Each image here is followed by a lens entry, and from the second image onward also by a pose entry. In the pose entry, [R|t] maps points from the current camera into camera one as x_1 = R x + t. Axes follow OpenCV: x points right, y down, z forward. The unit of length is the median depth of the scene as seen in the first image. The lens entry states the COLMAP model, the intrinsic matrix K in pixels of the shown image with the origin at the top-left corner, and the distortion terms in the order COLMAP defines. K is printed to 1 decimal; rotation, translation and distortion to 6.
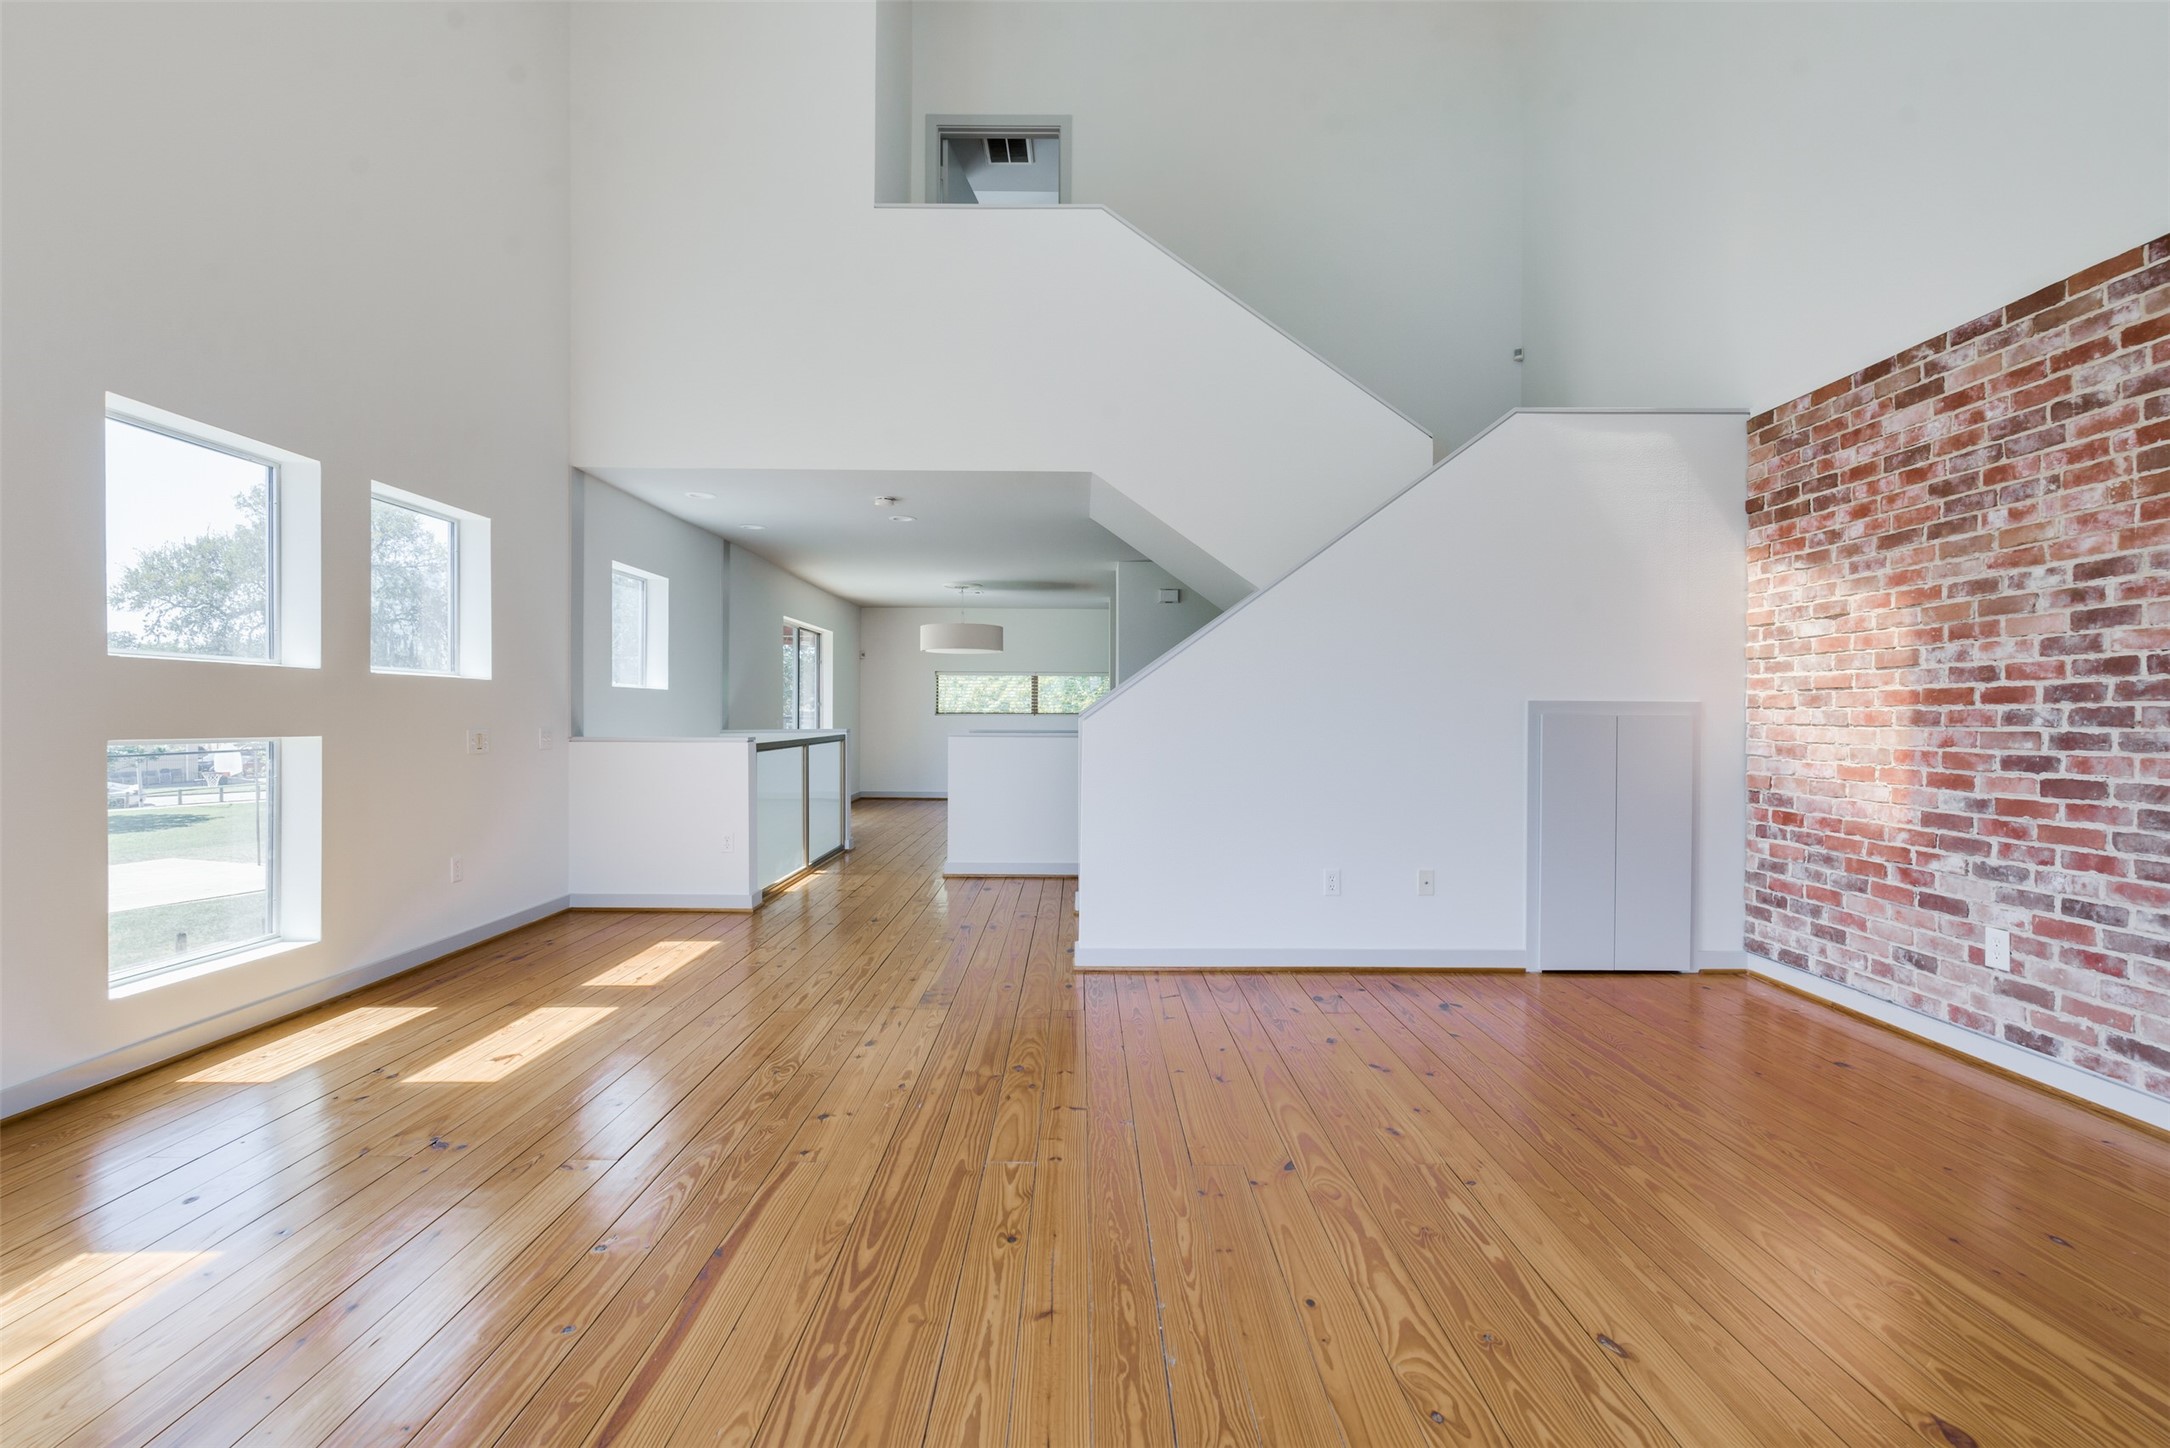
lens RADIAL K [[1007.6, 0, 1106.1], [0, 1007.6, 731.2], [0, 0, 1]] dist [0.000422, -0.000123]
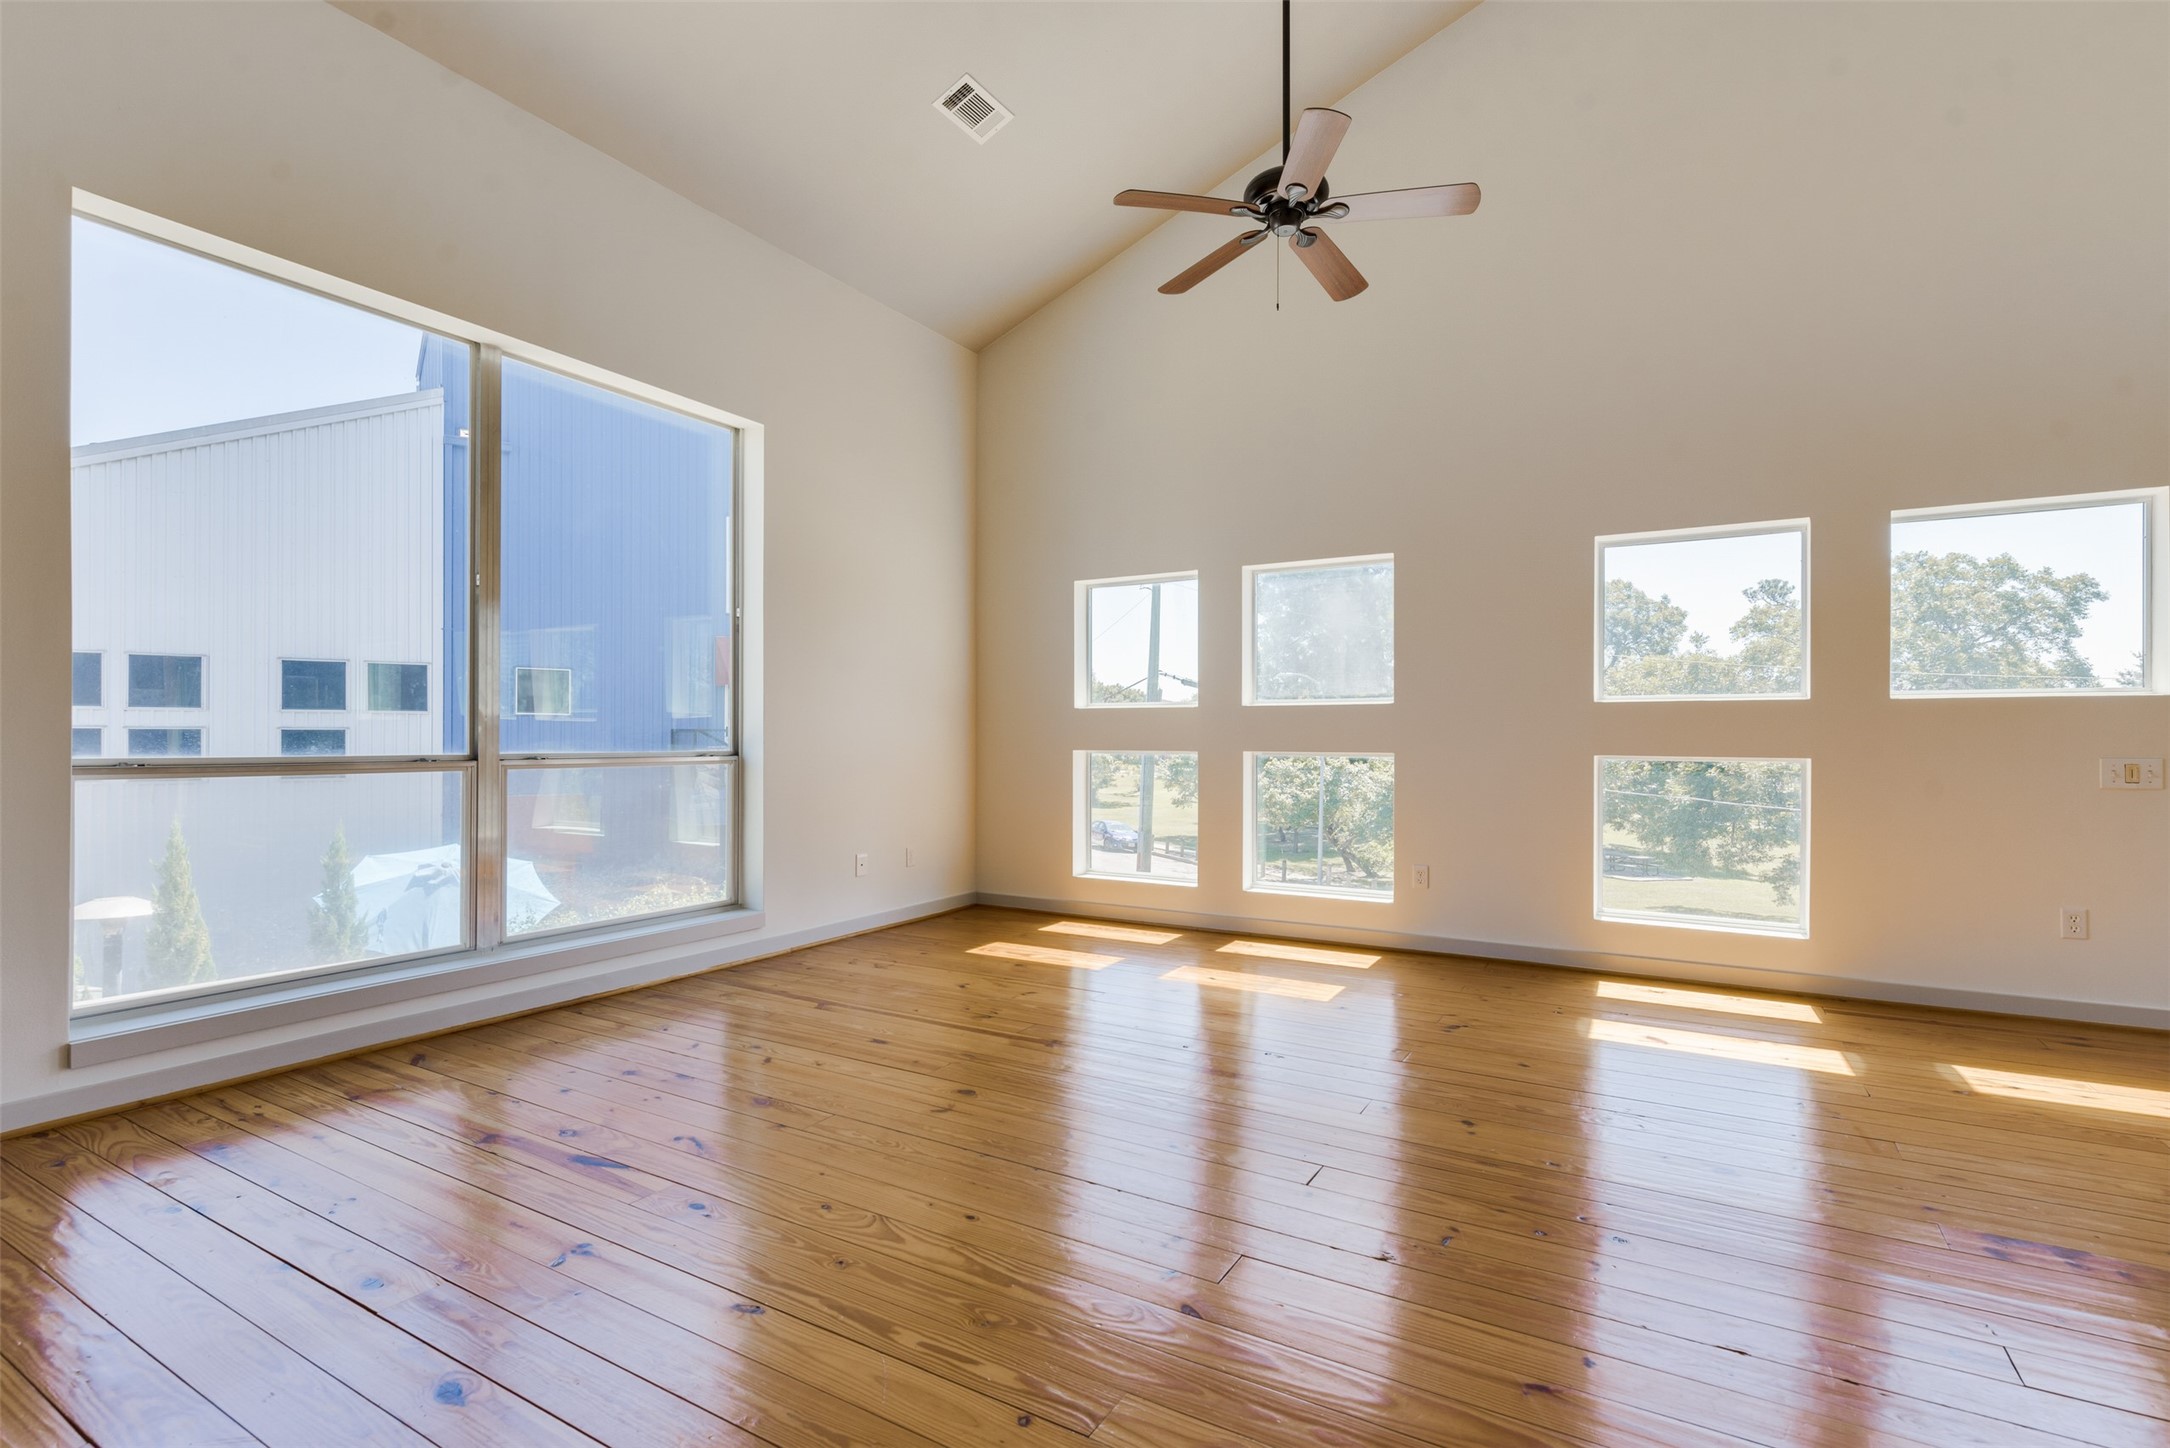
lens RADIAL K [[1007.6, 0, 1106.1], [0, 1007.6, 731.2], [0, 0, 1]] dist [0.000422, -0.000123]
pose [[-0.517148, -0.014407, -0.855775, 0.630452], [-0.021279, 0.999766, -0.003972, -0.004250], [0.855631, 0.016156, -0.517334, 0.956730]]
